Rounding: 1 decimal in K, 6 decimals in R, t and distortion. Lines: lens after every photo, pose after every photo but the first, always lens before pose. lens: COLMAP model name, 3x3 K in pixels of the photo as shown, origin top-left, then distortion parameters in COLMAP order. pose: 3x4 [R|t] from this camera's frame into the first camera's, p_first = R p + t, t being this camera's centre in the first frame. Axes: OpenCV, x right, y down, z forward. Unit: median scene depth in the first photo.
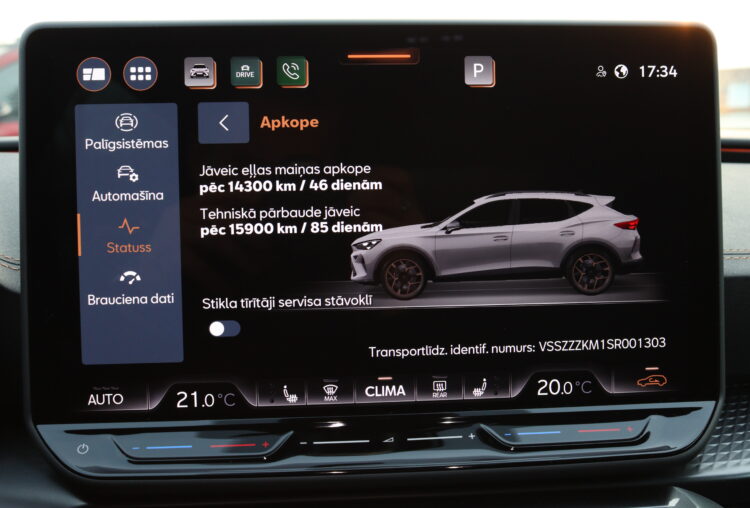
lens RADIAL K [[1059.0, 0, 379.5], [0, 1059.0, 254.8], [0, 0, 1]] dist [-0.106817, 0.000000]
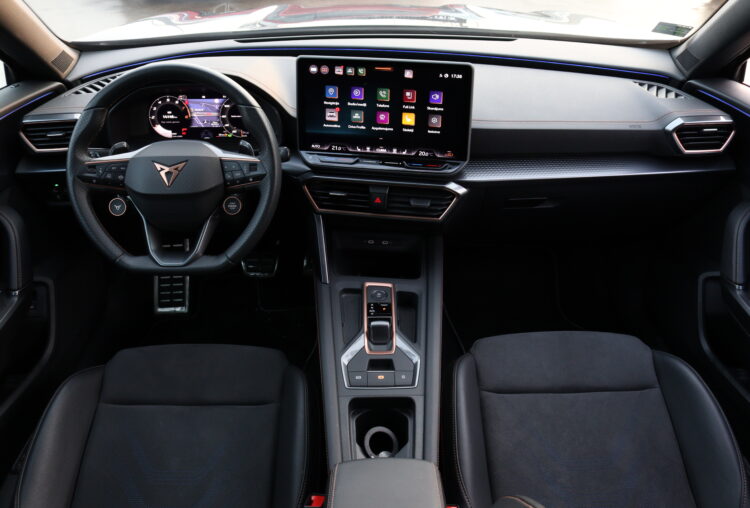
lens RADIAL K [[629.3, 0, 374.3], [0, 629.3, 249.2], [0, 0, 1]] dist [-0.166513, 0.140541]
pose [[0.967318, 0.141205, -0.210609, 0.548558], [-0.042030, 0.908394, 0.415998, -0.535834], [0.250057, -0.393550, 0.884641, -1.316202]]
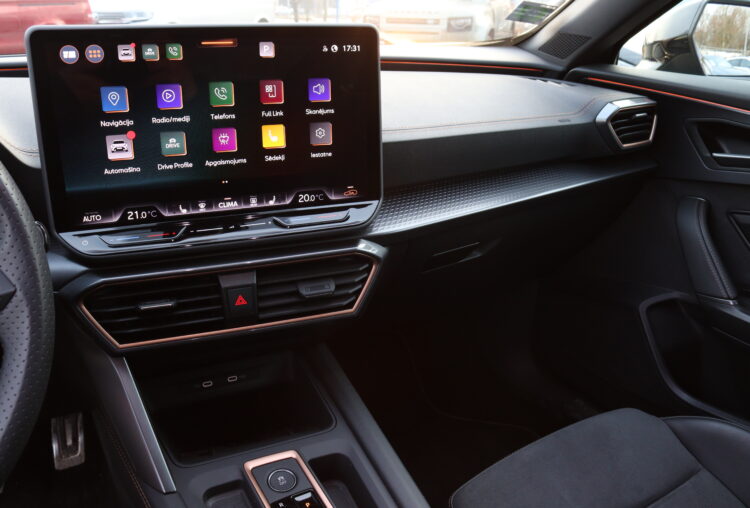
lens RADIAL K [[629.3, 0, 376.9], [0, 629.3, 247.4], [0, 0, 1]] dist [-0.166513, 0.140541]
pose [[0.958318, -0.075374, 0.275583, -0.060183], [0.004271, 0.968244, 0.249971, -0.100430], [-0.285673, -0.238375, 0.928207, -0.272642]]
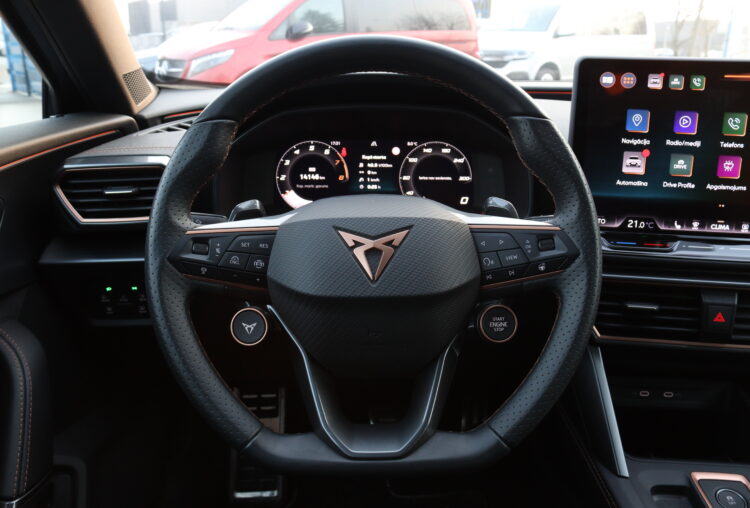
lens RADIAL K [[629.3, 0, 374.8], [0, 629.3, 247.2], [0, 0, 1]] dist [-0.166513, 0.140541]
pose [[0.962093, 0.090341, -0.257325, -0.374342], [-0.038284, 0.978936, 0.200545, -0.061670], [0.270023, -0.183091, 0.945286, -0.443884]]
